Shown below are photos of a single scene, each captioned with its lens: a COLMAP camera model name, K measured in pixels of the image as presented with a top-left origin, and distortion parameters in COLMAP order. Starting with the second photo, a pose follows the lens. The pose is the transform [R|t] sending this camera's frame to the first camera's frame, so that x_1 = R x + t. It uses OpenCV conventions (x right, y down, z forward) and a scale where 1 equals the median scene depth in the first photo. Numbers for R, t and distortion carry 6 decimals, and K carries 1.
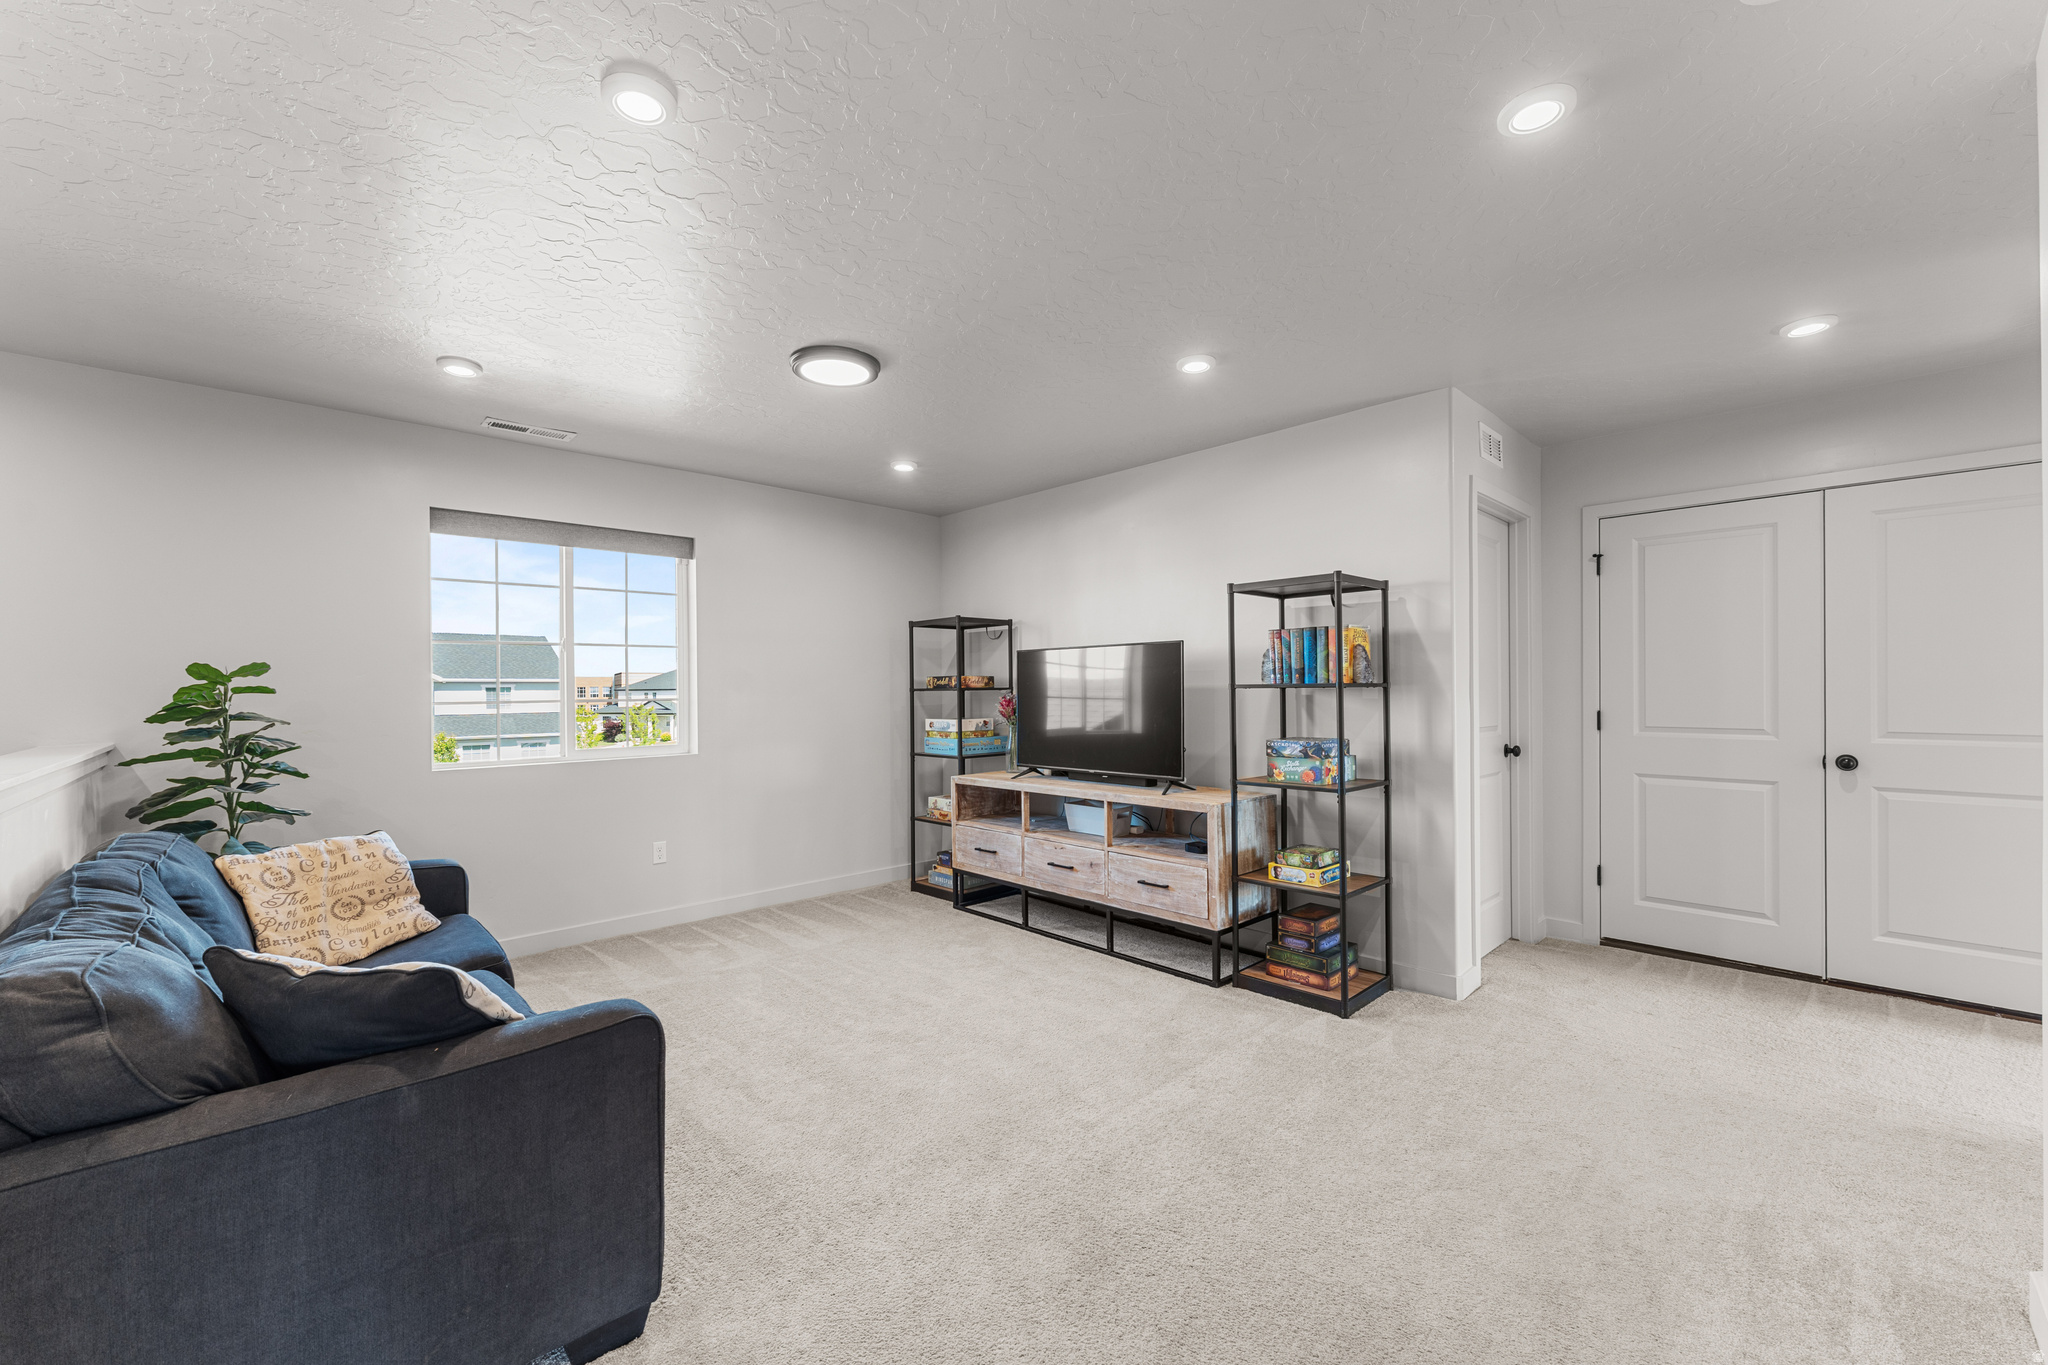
lens RADIAL K [[812.2, 0, 1013.8], [0, 812.2, 682.1], [0, 0, 1]] dist [-0.002893, -0.000292]
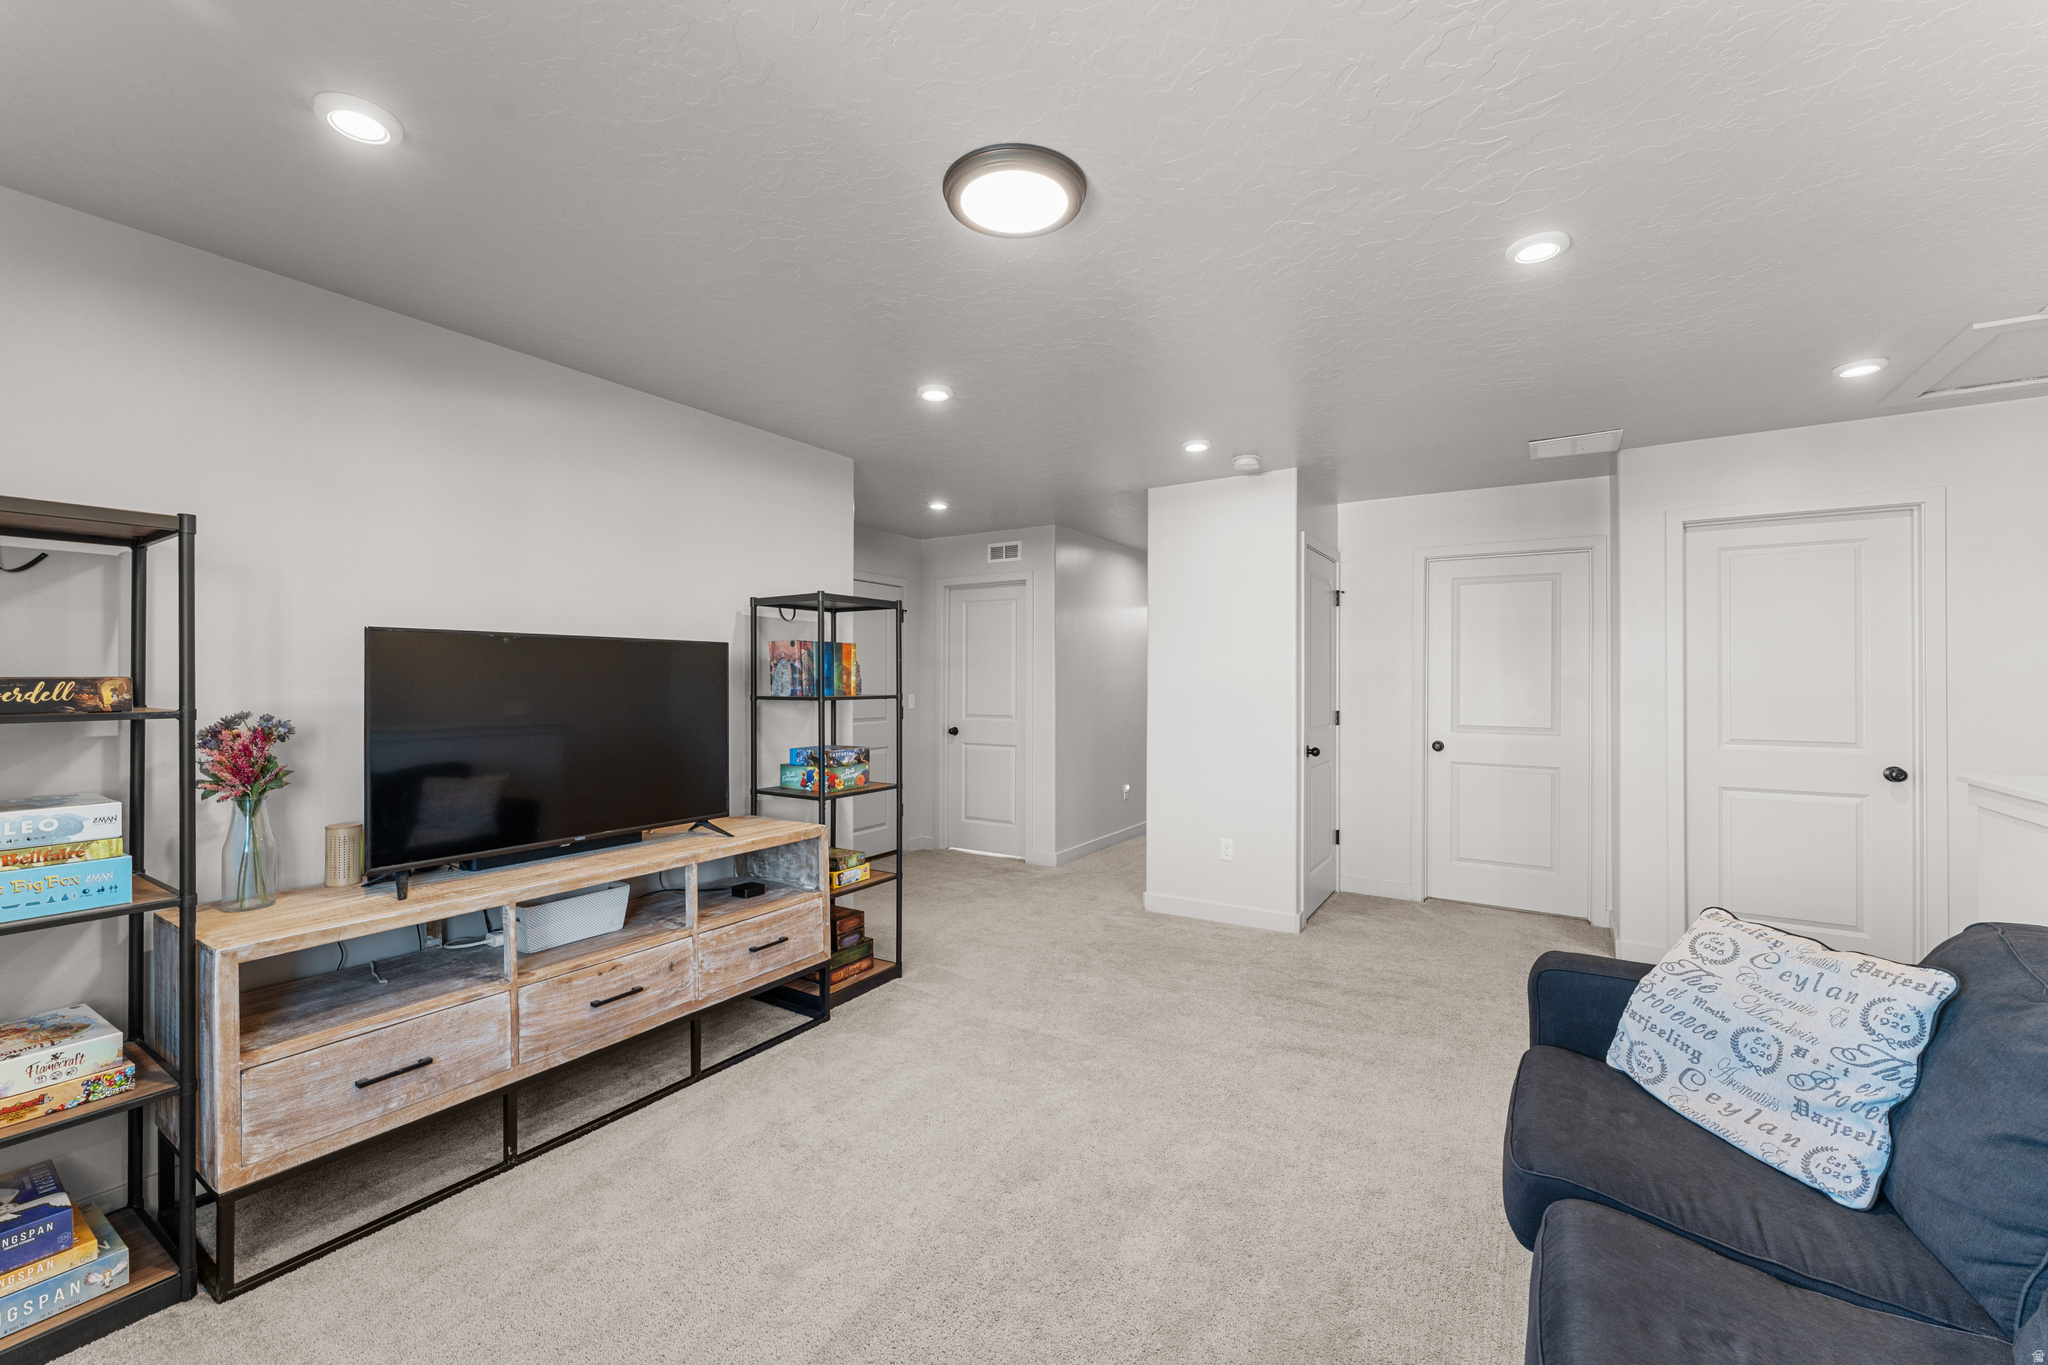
lens RADIAL K [[812.2, 0, 1013.8], [0, 812.2, 682.1], [0, 0, 1]] dist [-0.002893, -0.000292]
pose [[-0.227655, 0.006811, 0.973718, -0.690497], [-0.005363, 0.999952, -0.008249, -0.007405], [-0.973727, -0.007100, -0.227608, 0.970144]]
